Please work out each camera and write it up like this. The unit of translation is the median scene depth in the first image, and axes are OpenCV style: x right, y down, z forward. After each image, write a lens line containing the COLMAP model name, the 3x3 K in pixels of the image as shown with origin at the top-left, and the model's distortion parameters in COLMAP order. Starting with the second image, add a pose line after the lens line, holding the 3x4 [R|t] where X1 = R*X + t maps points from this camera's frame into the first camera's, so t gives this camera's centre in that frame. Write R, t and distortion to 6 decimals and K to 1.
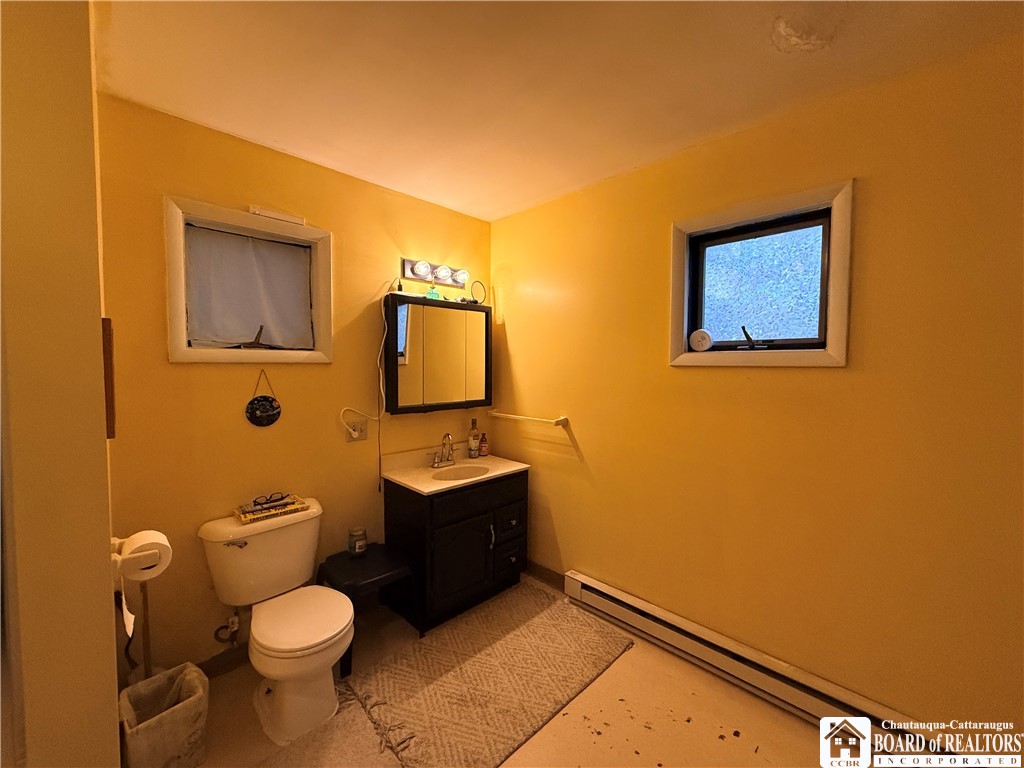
lens RADIAL K [[409.5, 0, 510.7], [0, 409.5, 382.9], [0, 0, 1]] dist [0.001034, -0.000054]
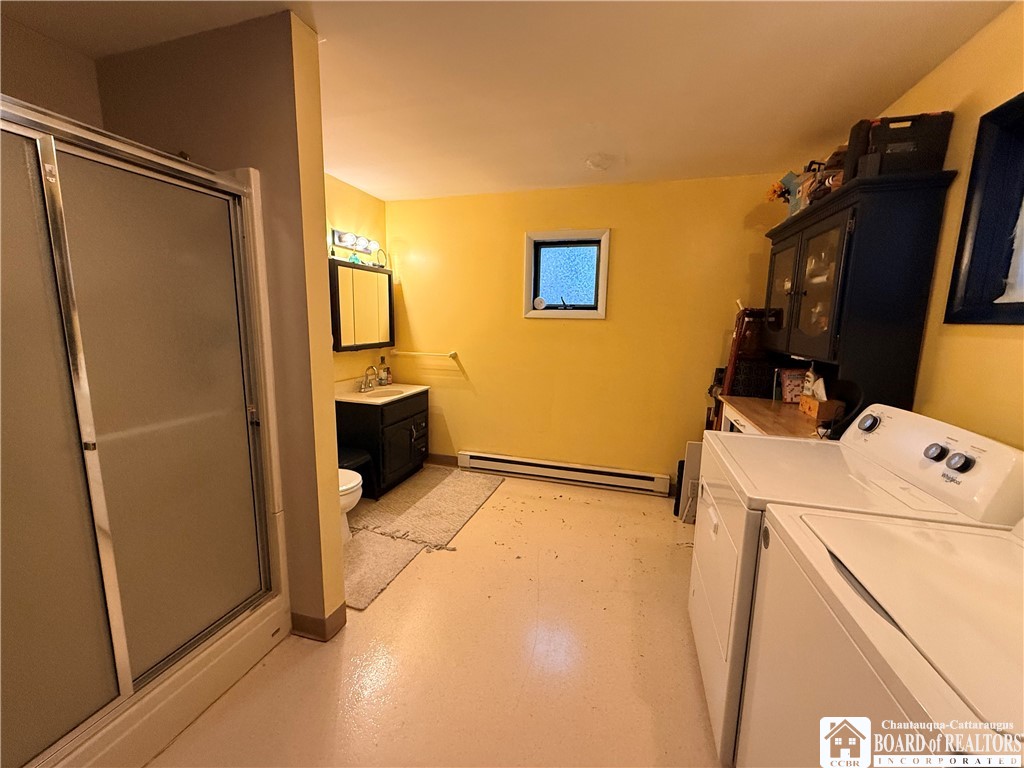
lens RADIAL K [[409.5, 0, 511.9], [0, 409.5, 383.5], [0, 0, 1]] dist [0.001034, -0.000054]
pose [[0.878599, -0.061888, 0.473533, -0.397740], [0.006255, 0.992974, 0.118170, 0.023876], [-0.477519, -0.100863, 0.872813, -0.411754]]
